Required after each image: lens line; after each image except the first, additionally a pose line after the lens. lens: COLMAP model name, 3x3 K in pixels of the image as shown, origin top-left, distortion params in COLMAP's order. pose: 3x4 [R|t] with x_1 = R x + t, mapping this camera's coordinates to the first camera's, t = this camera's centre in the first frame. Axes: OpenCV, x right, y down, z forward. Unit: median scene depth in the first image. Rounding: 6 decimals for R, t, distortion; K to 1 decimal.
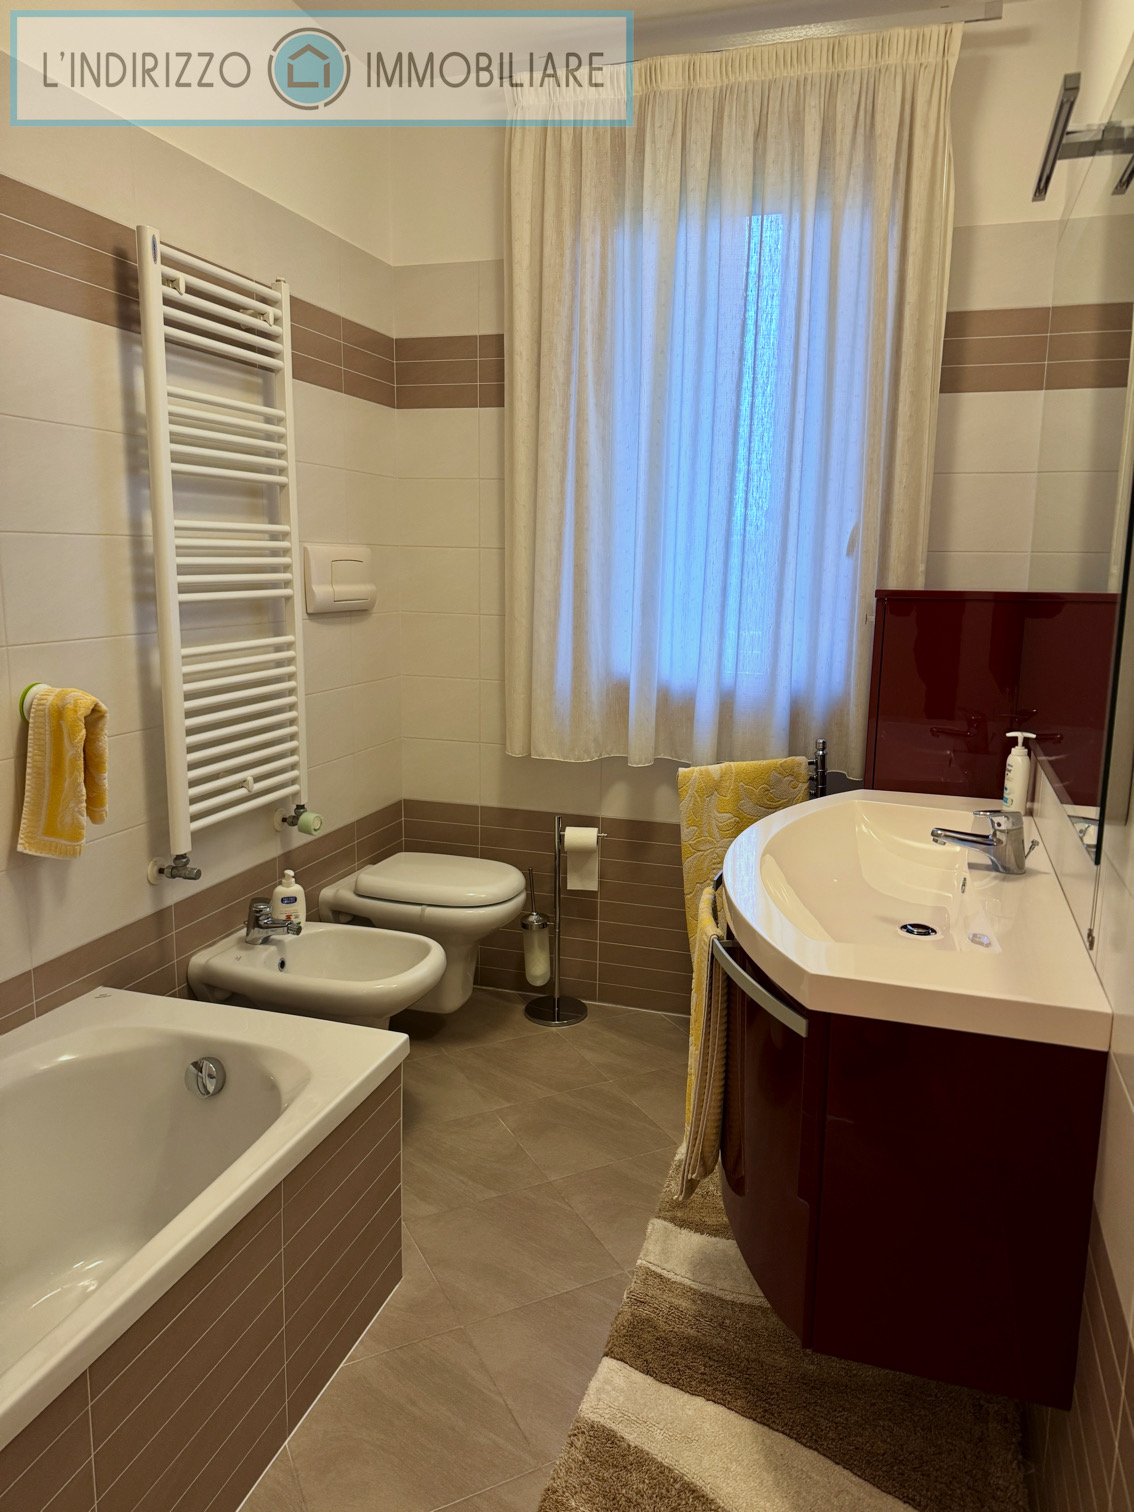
lens RADIAL K [[1075.8, 0, 569.8], [0, 1075.8, 753.1], [0, 0, 1]] dist [0.064606, -0.082276]
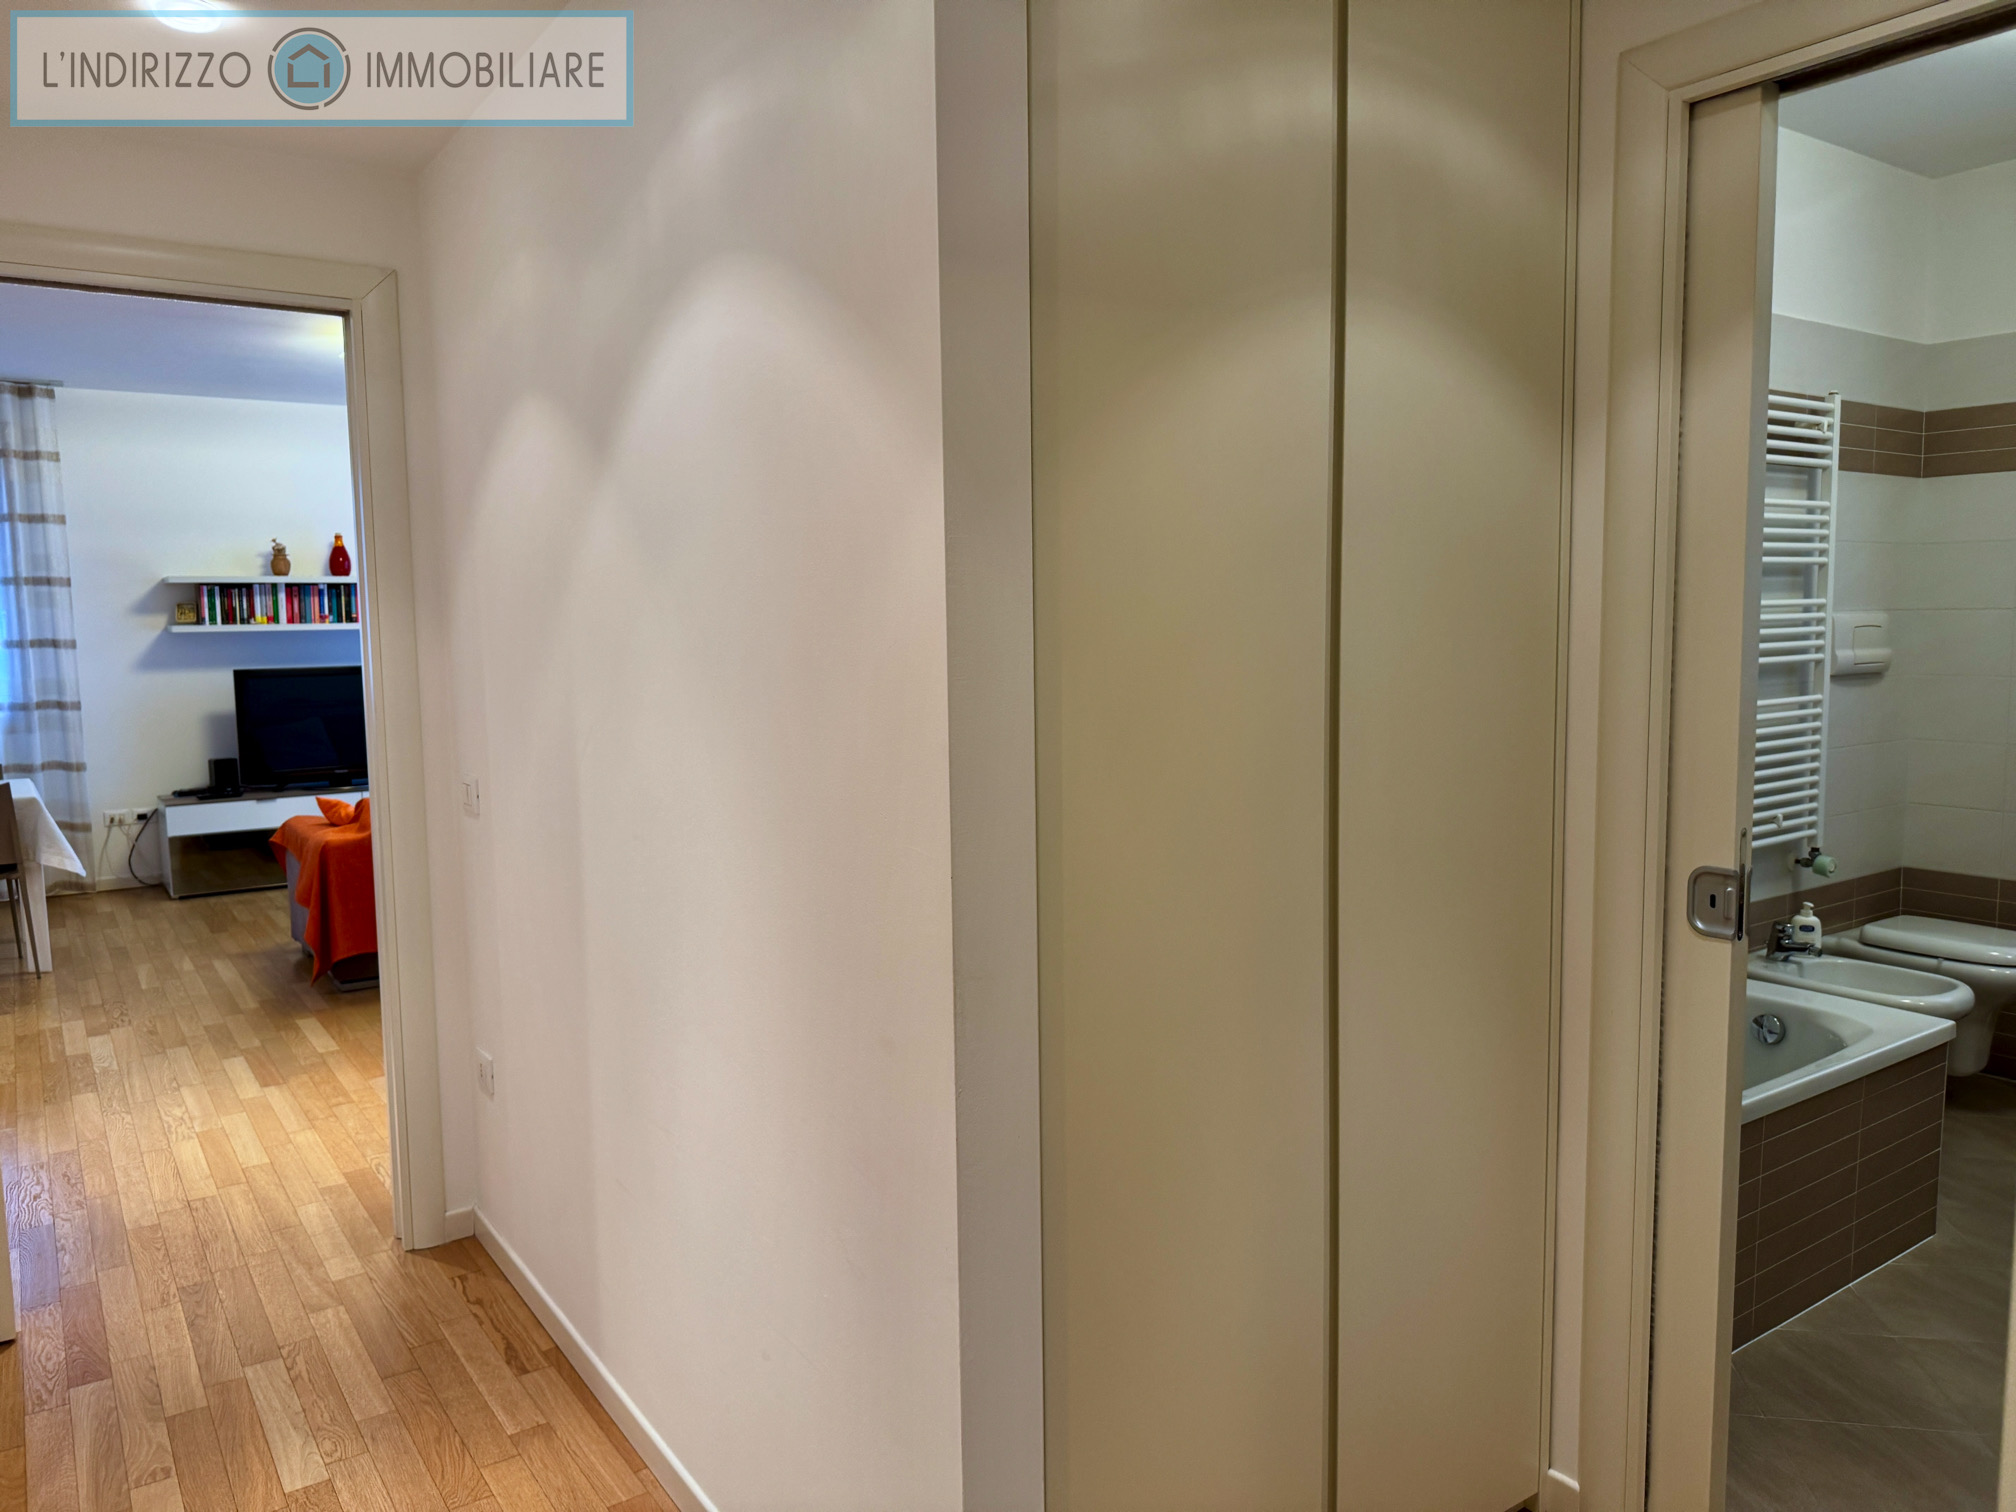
lens RADIAL K [[1434.4, 0, 1006.4], [0, 1434.4, 756.5], [0, 0, 1]] dist [0.064606, -0.082276]
pose [[0.799548, 0.033505, -0.599667, -0.026456], [-0.081597, 0.995245, -0.053189, 0.105256], [0.595033, 0.091458, 0.798480, -0.708299]]
